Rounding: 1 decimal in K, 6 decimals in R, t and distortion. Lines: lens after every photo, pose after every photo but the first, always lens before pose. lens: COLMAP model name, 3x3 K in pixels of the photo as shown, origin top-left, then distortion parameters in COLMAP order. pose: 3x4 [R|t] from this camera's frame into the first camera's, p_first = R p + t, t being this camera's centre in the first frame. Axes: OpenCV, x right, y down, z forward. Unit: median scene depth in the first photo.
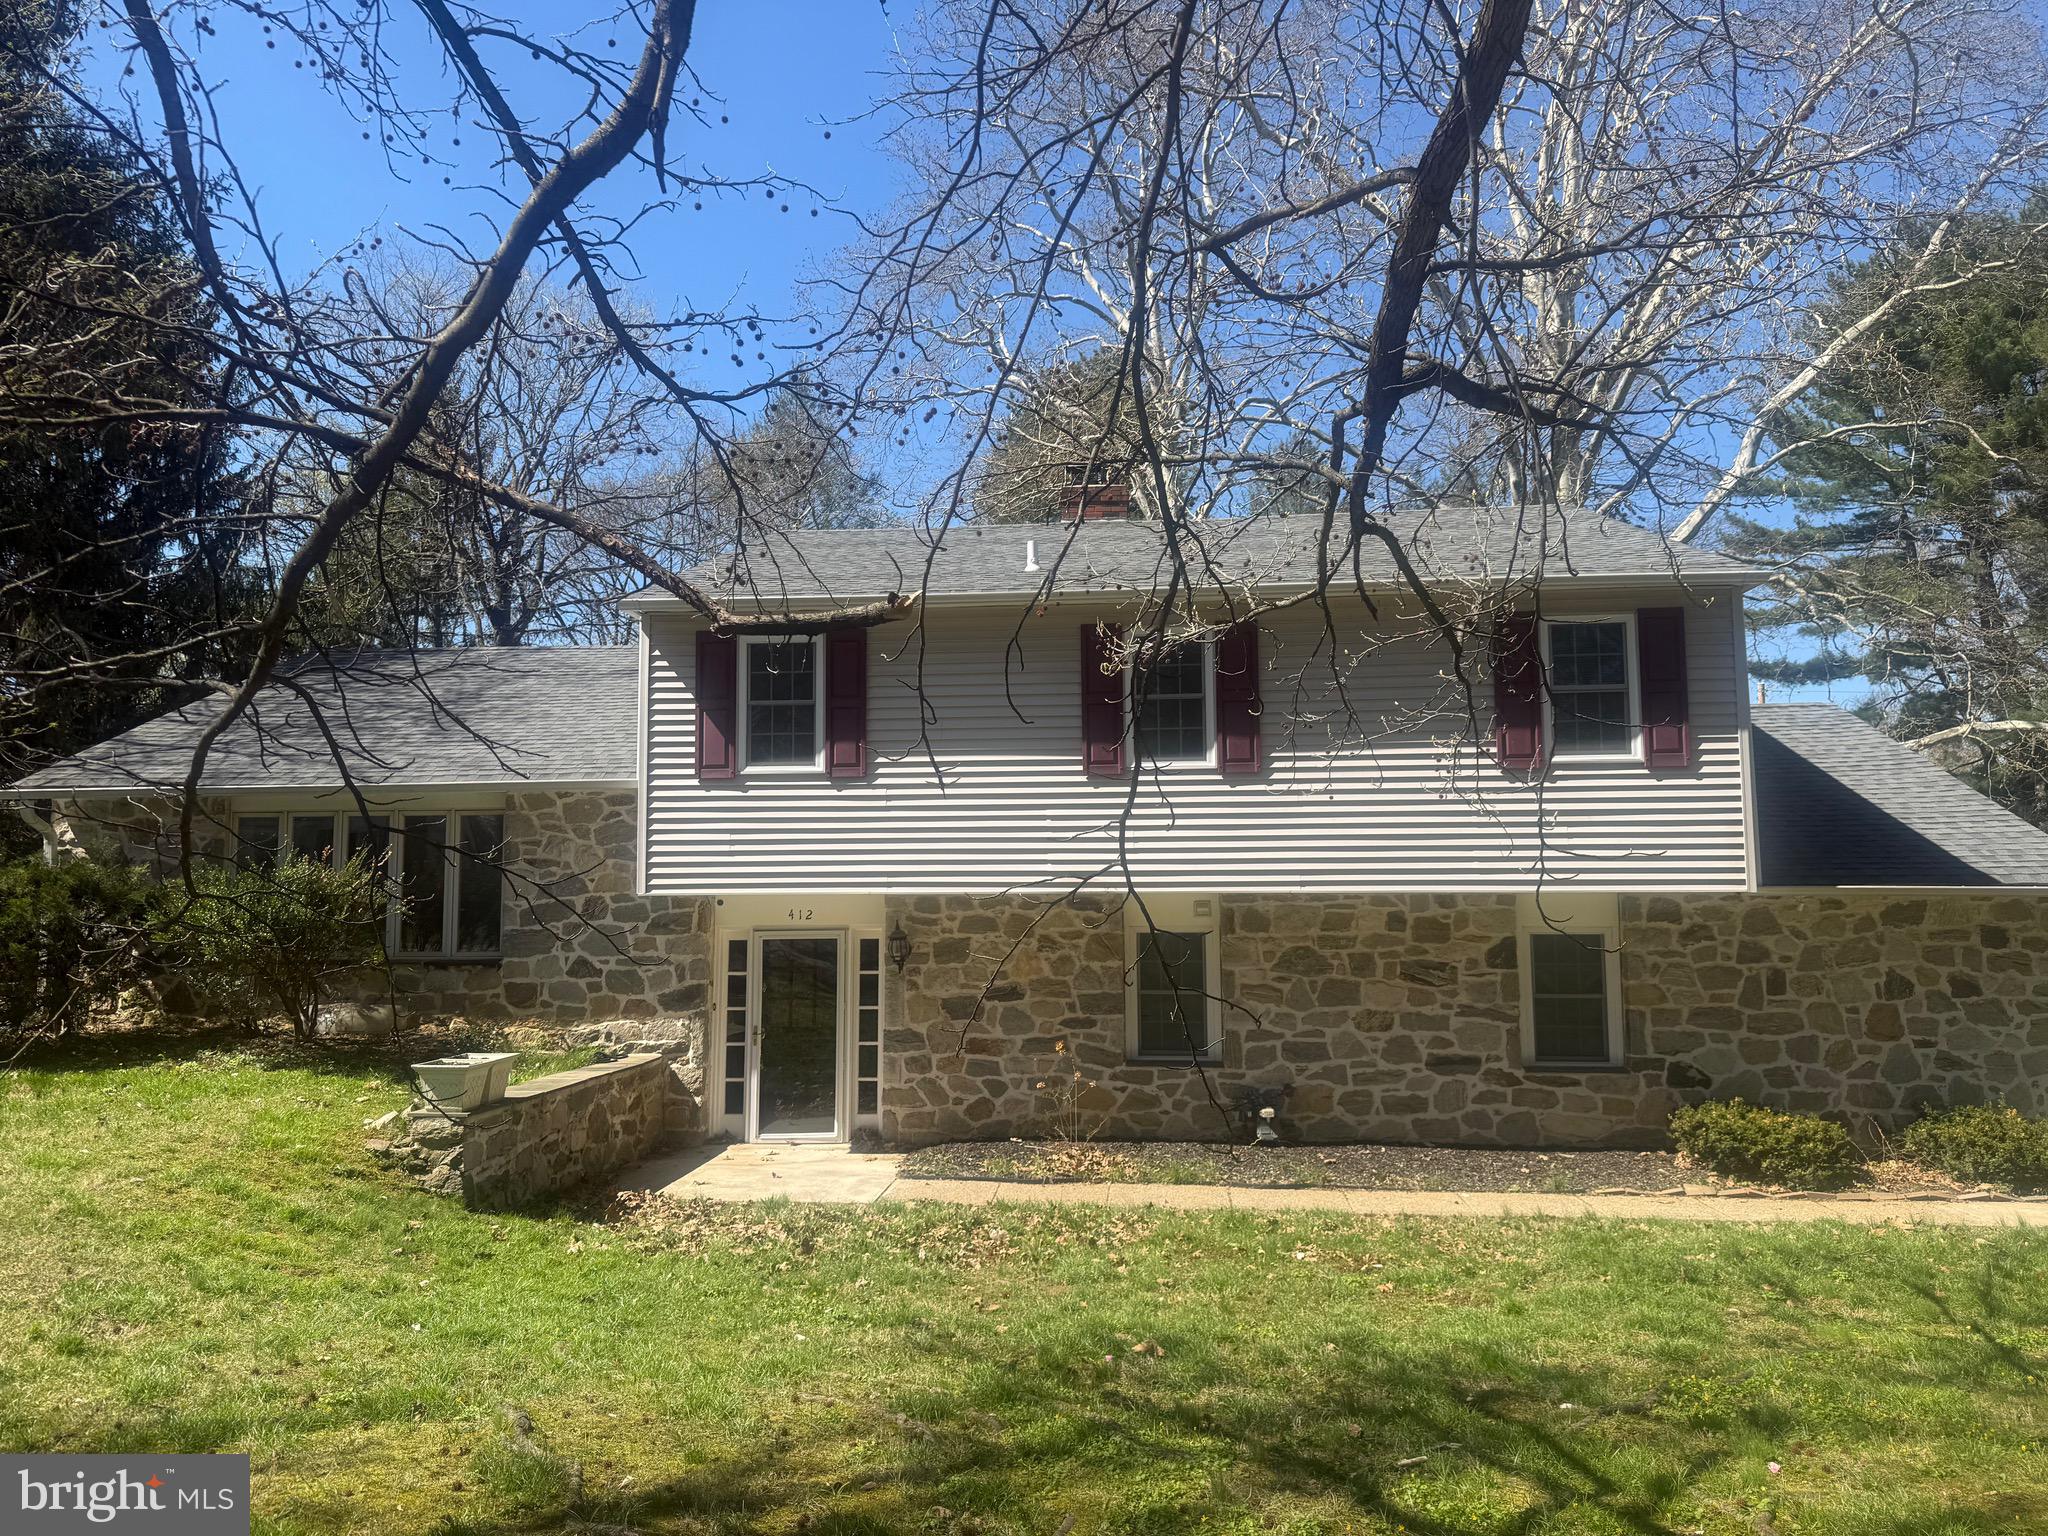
lens RADIAL K [[1439.5, 0, 1017.8], [0, 1439.5, 770.8], [0, 0, 1]] dist [0.044906, -0.049674]
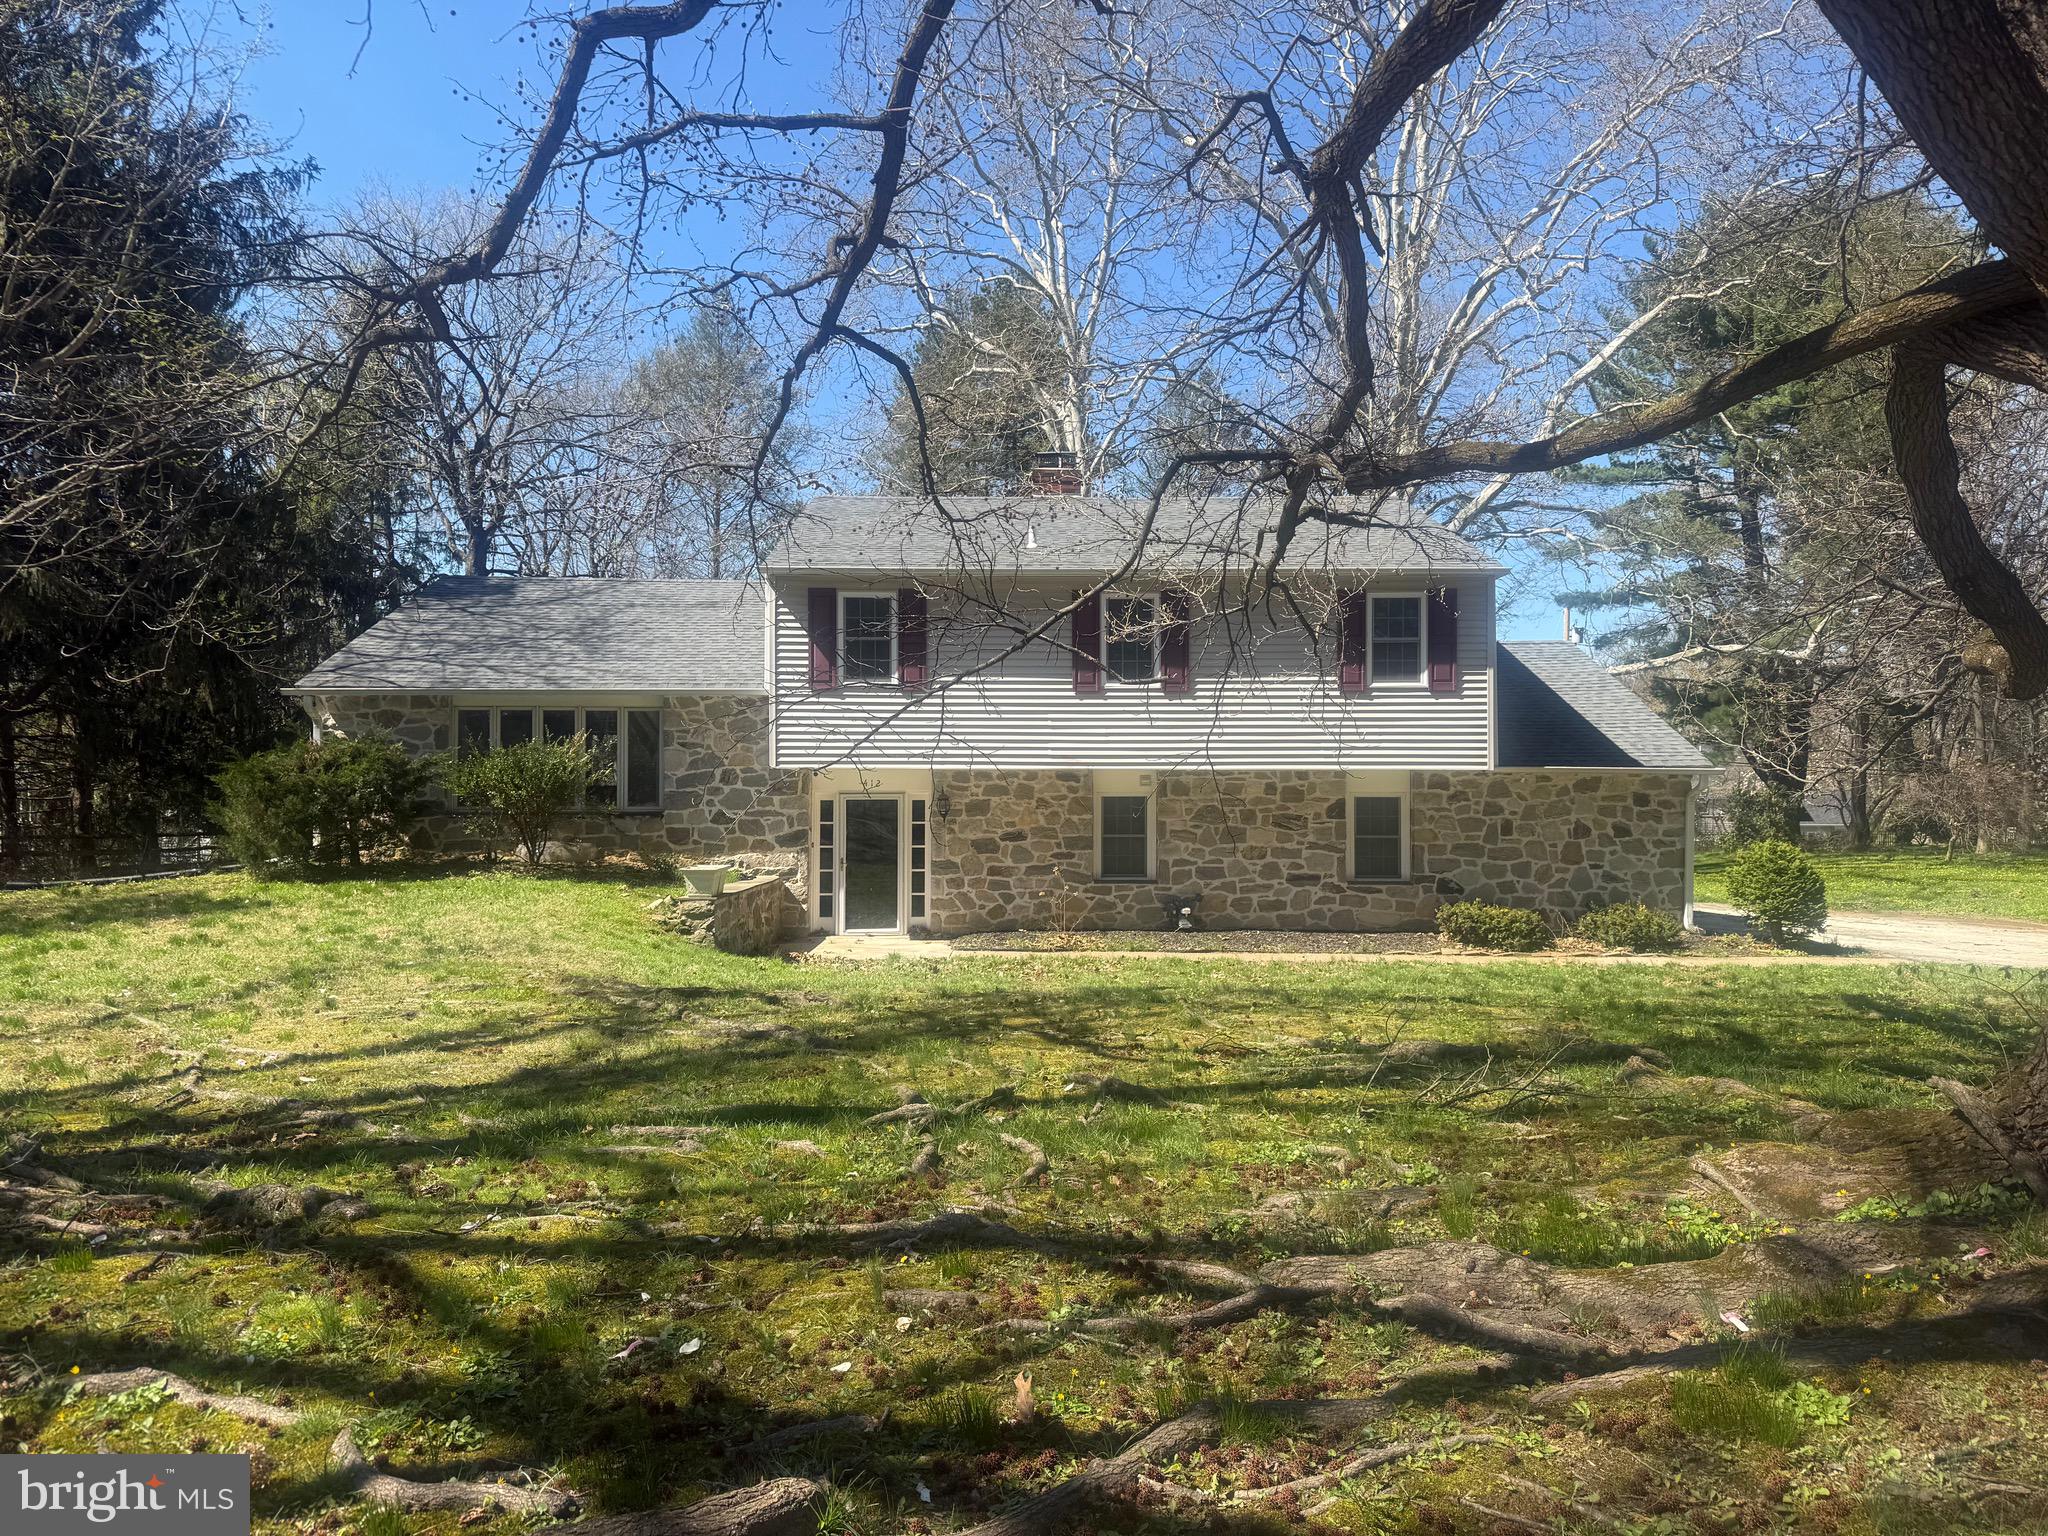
lens RADIAL K [[1439.5, 0, 1027.5], [0, 1439.5, 779.5], [0, 0, 1]] dist [0.044906, -0.049674]
pose [[0.994838, 0.005931, 0.101305, -0.149351], [-0.014306, 0.996517, 0.082153, -0.027070], [-0.100465, -0.083178, 0.991458, -0.487001]]
